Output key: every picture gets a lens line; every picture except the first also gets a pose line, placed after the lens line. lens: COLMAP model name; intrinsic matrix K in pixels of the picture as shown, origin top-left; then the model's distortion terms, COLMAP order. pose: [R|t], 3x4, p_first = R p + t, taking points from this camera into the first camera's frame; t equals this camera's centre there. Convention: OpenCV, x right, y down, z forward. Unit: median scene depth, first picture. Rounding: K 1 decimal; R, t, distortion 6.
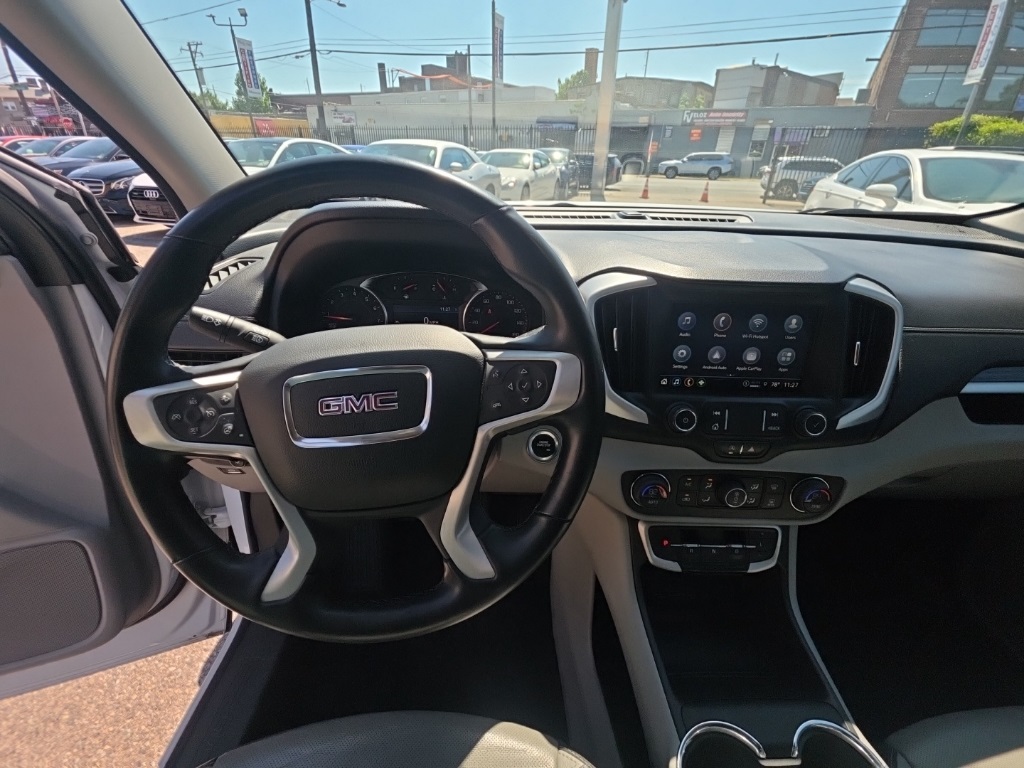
lens RADIAL K [[431.4, 0, 510.4], [0, 431.4, 382.7], [0, 0, 1]] dist [0.013432, -0.009013]
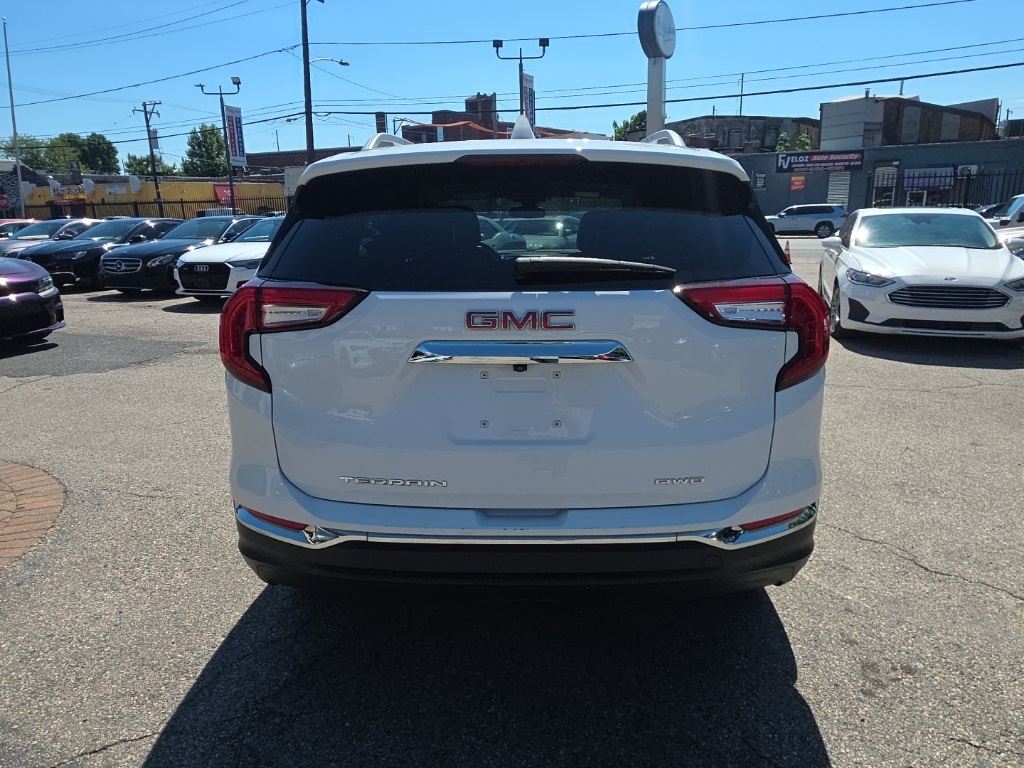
lens RADIAL K [[707.3, 0, 518.6], [0, 707.3, 385.2], [0, 0, 1]] dist [0.022610, -0.016667]
pose [[0.997943, -0.022819, -0.059901, 0.016233], [0.007409, 0.969289, -0.245811, 0.068669], [0.063671, 0.244862, 0.967465, -0.142045]]
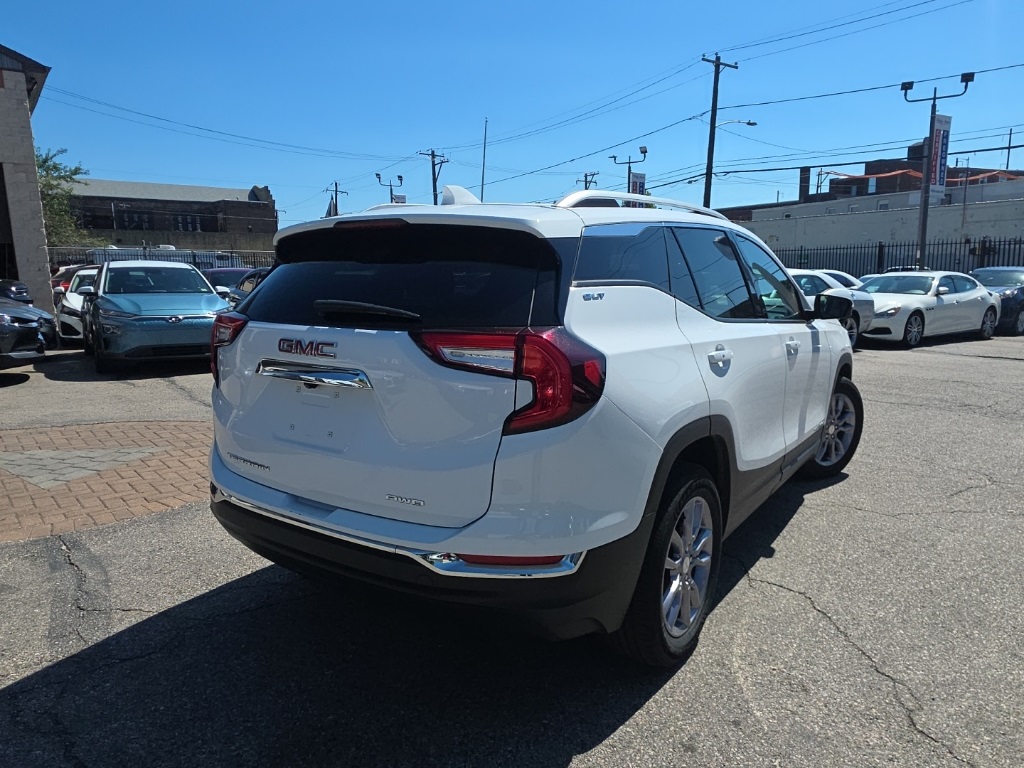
lens RADIAL K [[707.3, 0, 513.6], [0, 707.3, 381.6], [0, 0, 1]] dist [0.022610, -0.016667]
pose [[0.804091, 0.067318, -0.590683, 0.082423], [-0.260019, 0.933321, -0.247594, 0.064838], [0.534629, 0.352677, 0.767978, -0.129995]]
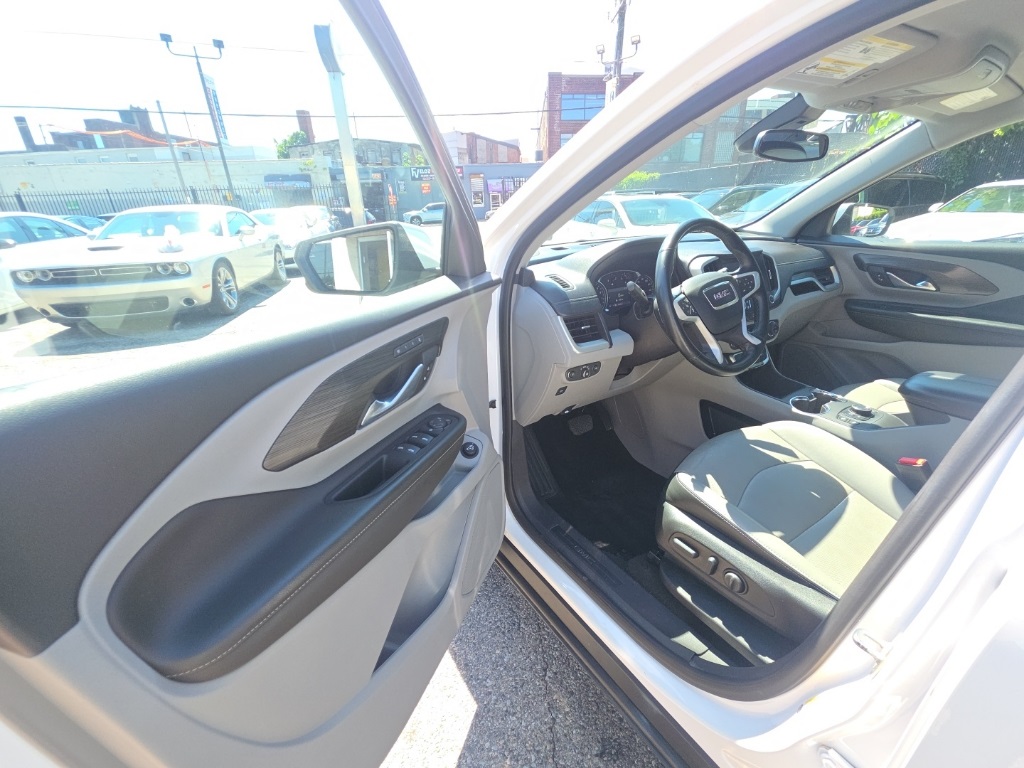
lens RADIAL K [[431.4, 0, 506.0], [0, 431.4, 384.6], [0, 0, 1]] dist [0.013432, -0.009013]
pose [[0.853650, -0.243511, 0.460417, -0.040901], [0.285990, 0.957942, -0.023600, 0.002974], [-0.435305, 0.151821, 0.887389, -0.011389]]
